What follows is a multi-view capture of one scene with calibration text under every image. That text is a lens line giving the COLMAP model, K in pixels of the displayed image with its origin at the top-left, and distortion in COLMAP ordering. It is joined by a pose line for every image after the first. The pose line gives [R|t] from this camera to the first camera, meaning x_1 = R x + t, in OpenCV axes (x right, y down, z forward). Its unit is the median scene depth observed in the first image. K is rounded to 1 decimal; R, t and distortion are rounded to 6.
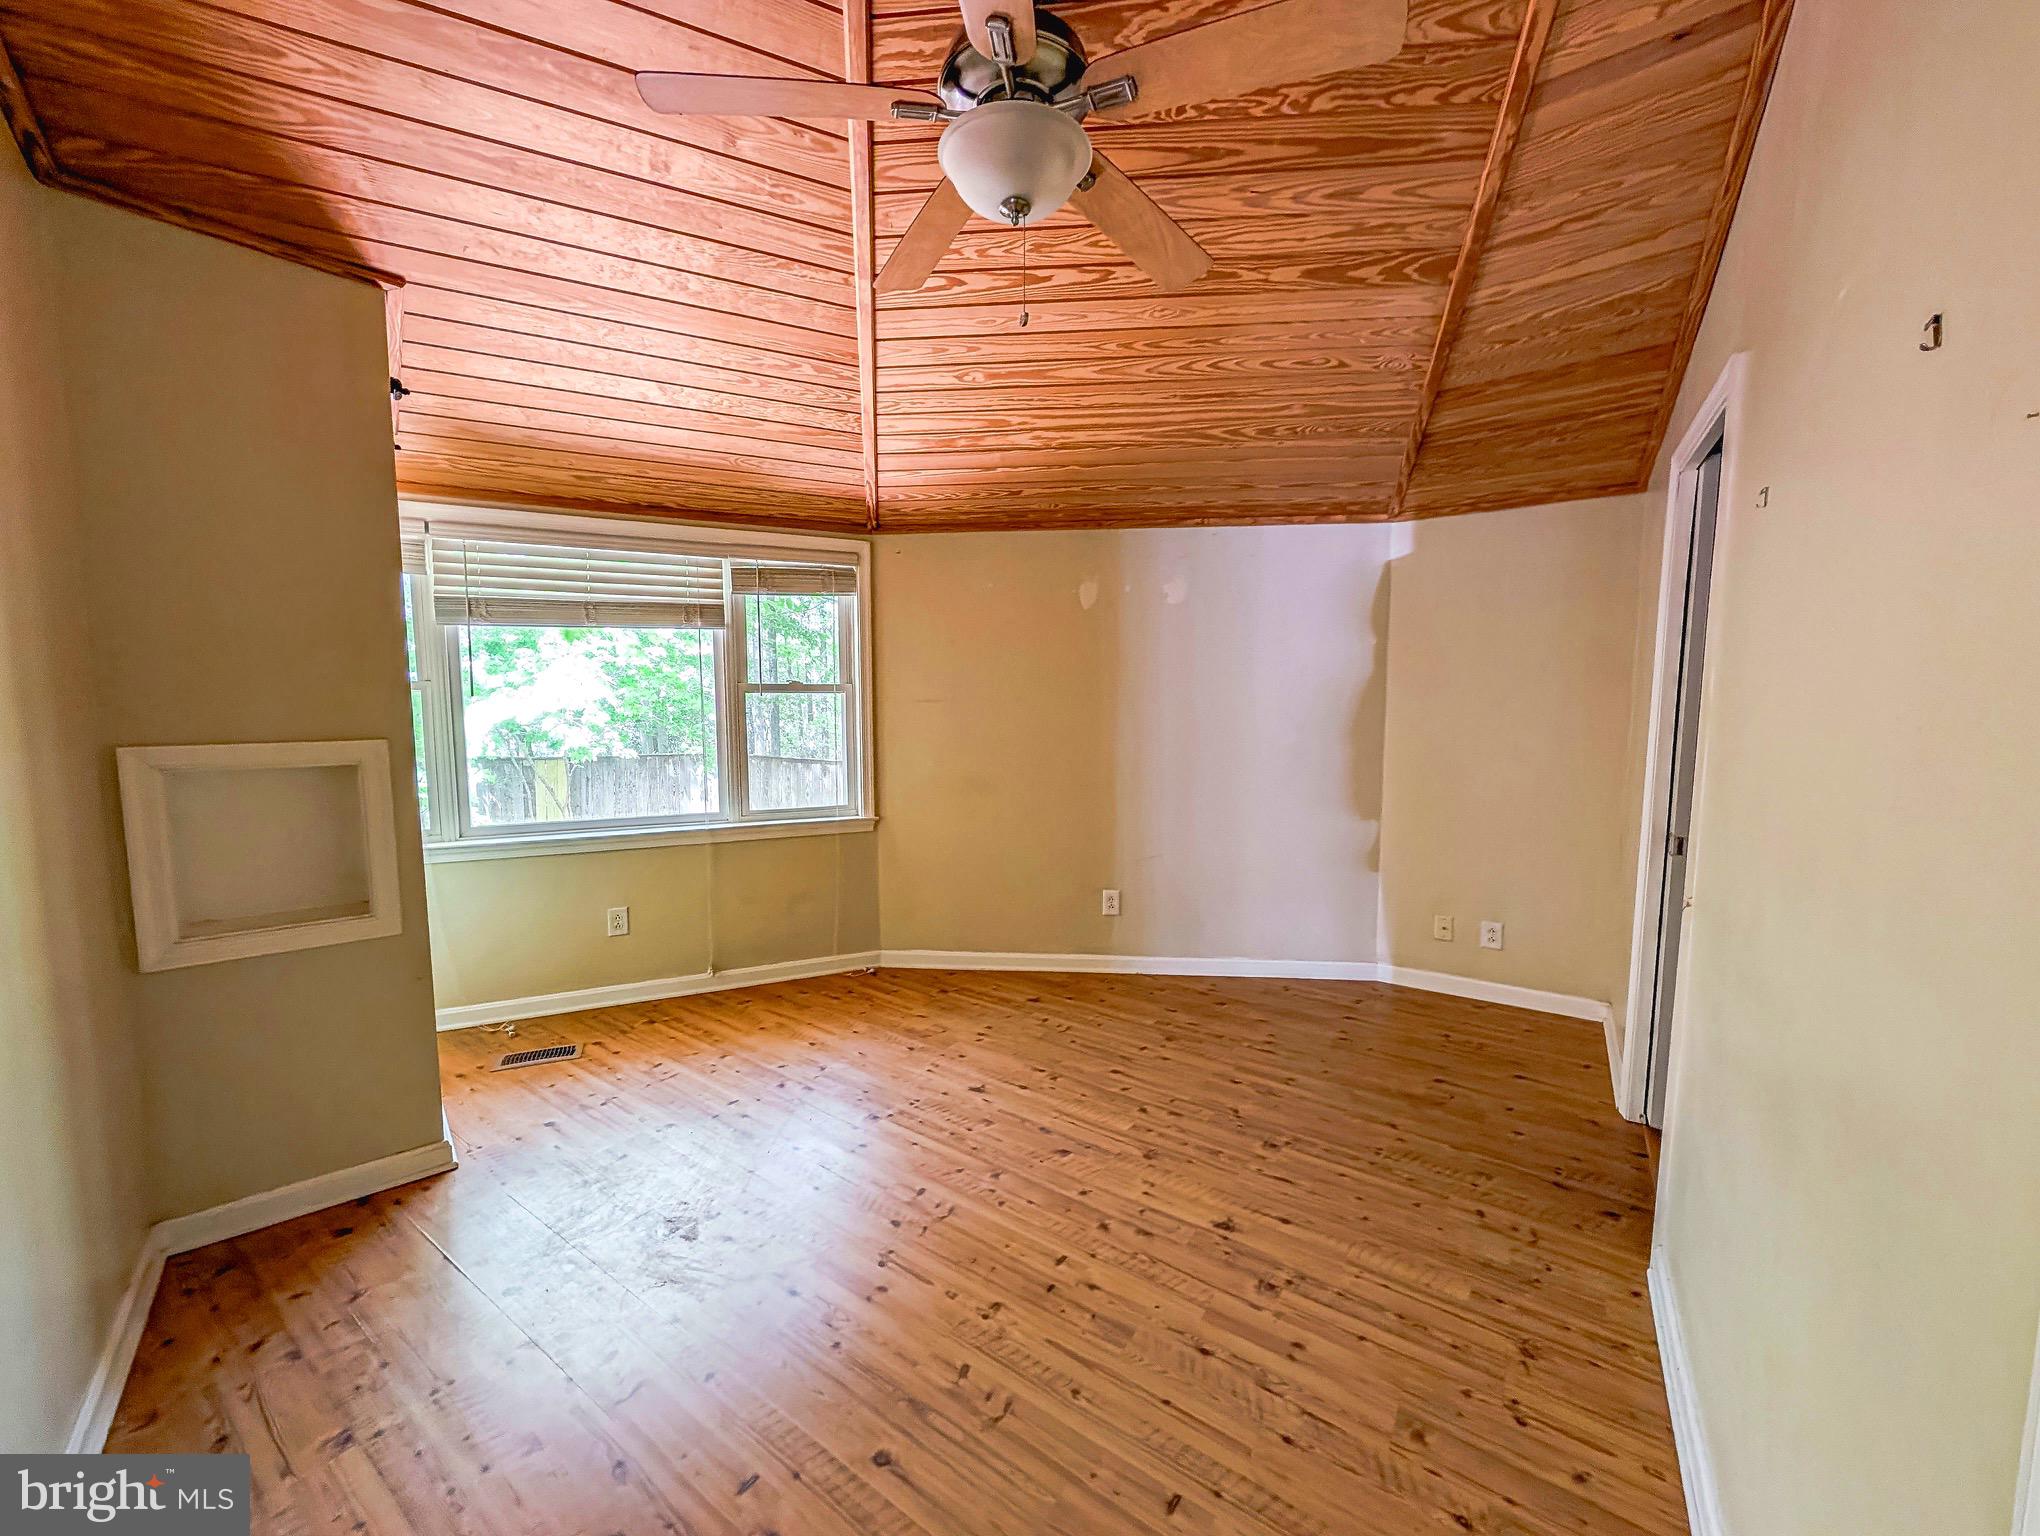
lens RADIAL K [[769.9, 0, 1020.0], [0, 769.9, 768.0], [0, 0, 1]] dist [-0.000836, 0.000021]
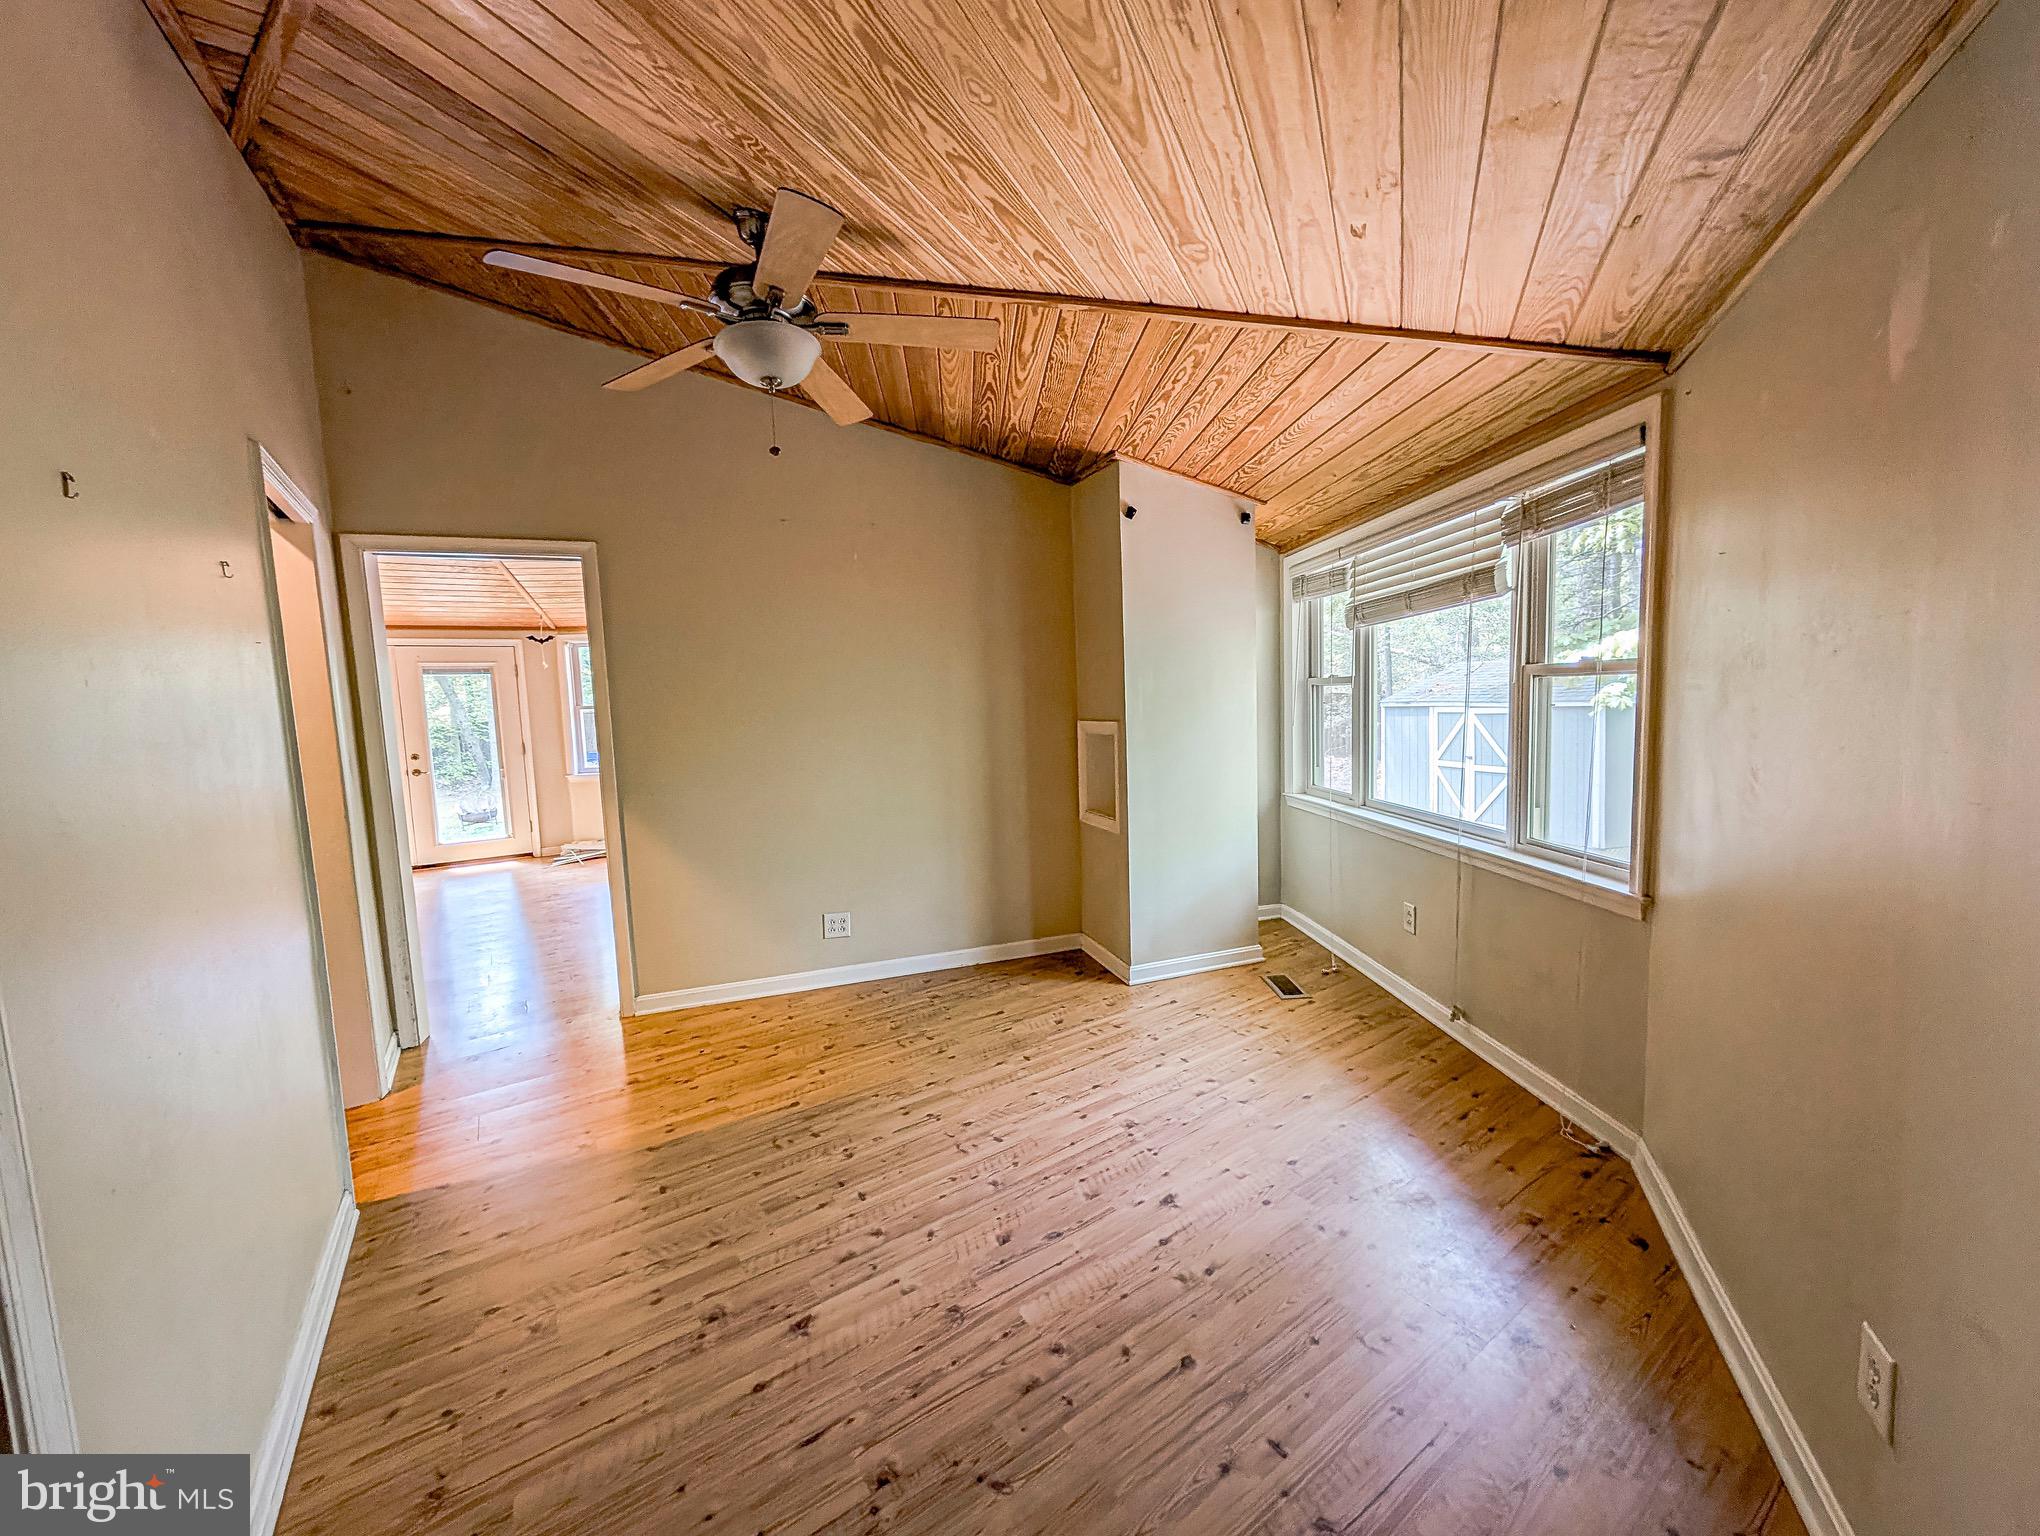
lens RADIAL K [[769.9, 0, 1020.0], [0, 769.9, 768.0], [0, 0, 1]] dist [-0.000836, 0.000021]
pose [[-0.364031, 0.097438, -0.926276, 0.592679], [-0.048376, 0.991192, 0.123279, -0.092858], [0.930130, 0.089687, -0.356111, 0.956204]]
